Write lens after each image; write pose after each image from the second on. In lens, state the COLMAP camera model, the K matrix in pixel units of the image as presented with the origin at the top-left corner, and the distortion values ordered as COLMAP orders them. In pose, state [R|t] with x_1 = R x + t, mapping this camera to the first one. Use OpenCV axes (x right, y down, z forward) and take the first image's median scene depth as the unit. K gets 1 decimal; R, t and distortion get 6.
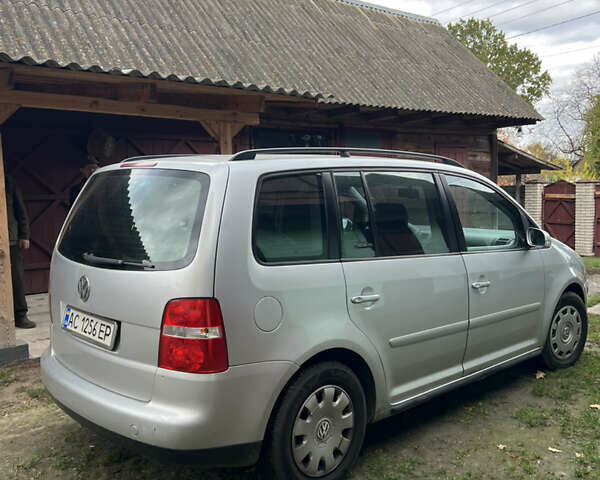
lens RADIAL K [[606.2, 0, 303.0], [0, 606.2, 240.4], [0, 0, 1]] dist [0.120089, -0.246328]
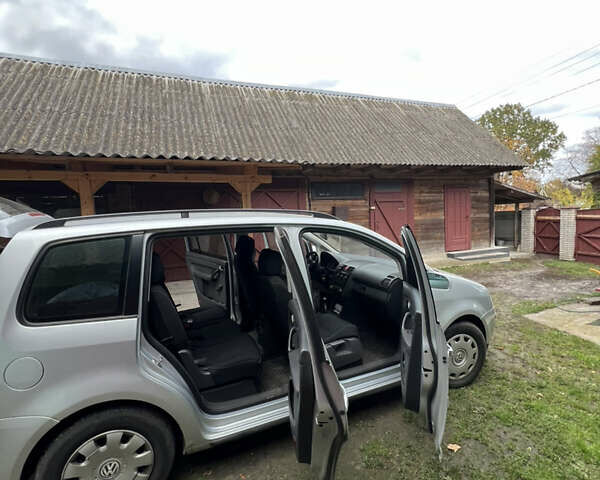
lens RADIAL K [[322.5, 0, 295.6], [0, 322.5, 241.7], [0, 0, 1]] dist [0.000430, 0.001406]
pose [[0.949521, 0.013243, -0.313423, 0.112910], [-0.009874, 0.999875, 0.012332, -0.024482], [0.313548, -0.008615, 0.949533, 0.116105]]
